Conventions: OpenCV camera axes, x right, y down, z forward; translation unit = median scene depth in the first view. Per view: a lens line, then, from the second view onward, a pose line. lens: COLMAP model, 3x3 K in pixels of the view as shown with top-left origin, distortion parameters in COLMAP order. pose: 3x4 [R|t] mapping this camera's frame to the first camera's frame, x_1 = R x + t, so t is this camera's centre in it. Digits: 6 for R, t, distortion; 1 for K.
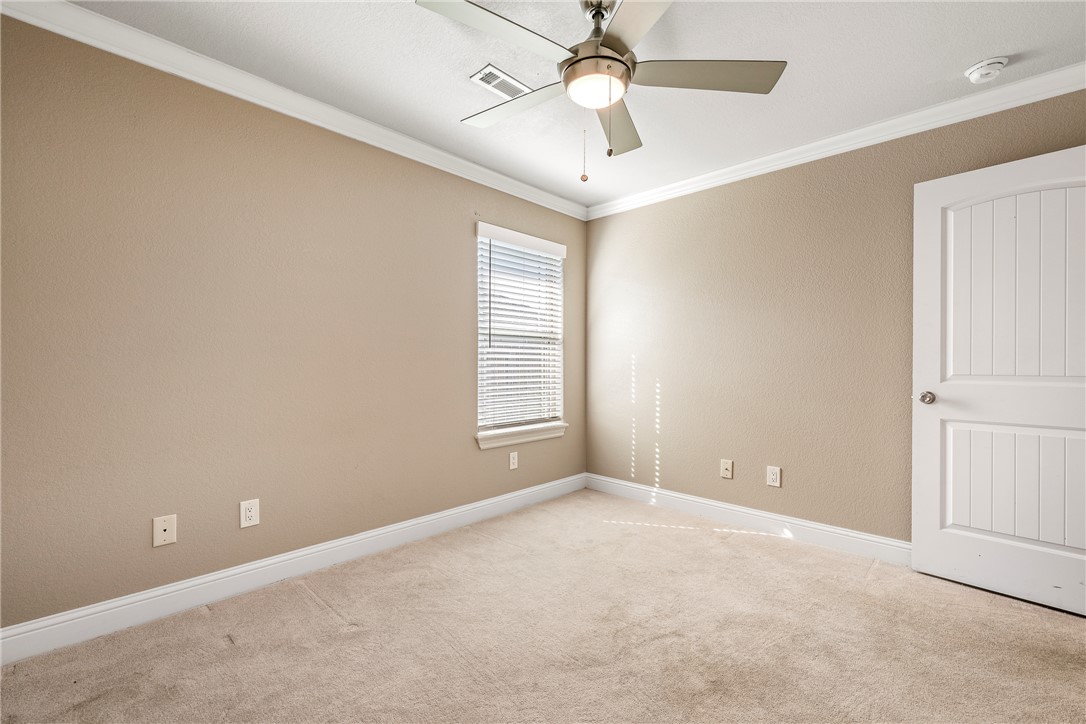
lens RADIAL K [[459.5, 0, 545.4], [0, 459.5, 358.1], [0, 0, 1]] dist [0.001420, 0.000020]
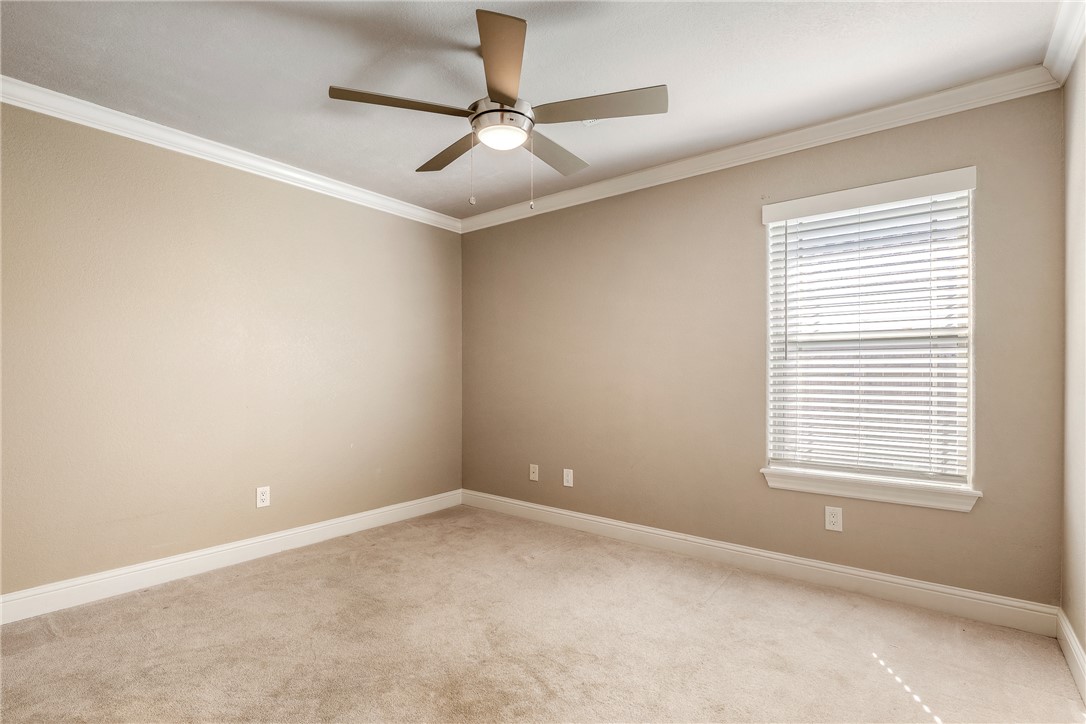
lens RADIAL K [[507.7, 0, 545.2], [0, 507.7, 371.4], [0, 0, 1]] dist [-0.000944, -0.000240]
pose [[0.102445, -0.022426, -0.994486, 0.707846], [0.005231, 0.999744, -0.022005, 0.013983], [0.994725, -0.002948, 0.102536, 0.516236]]
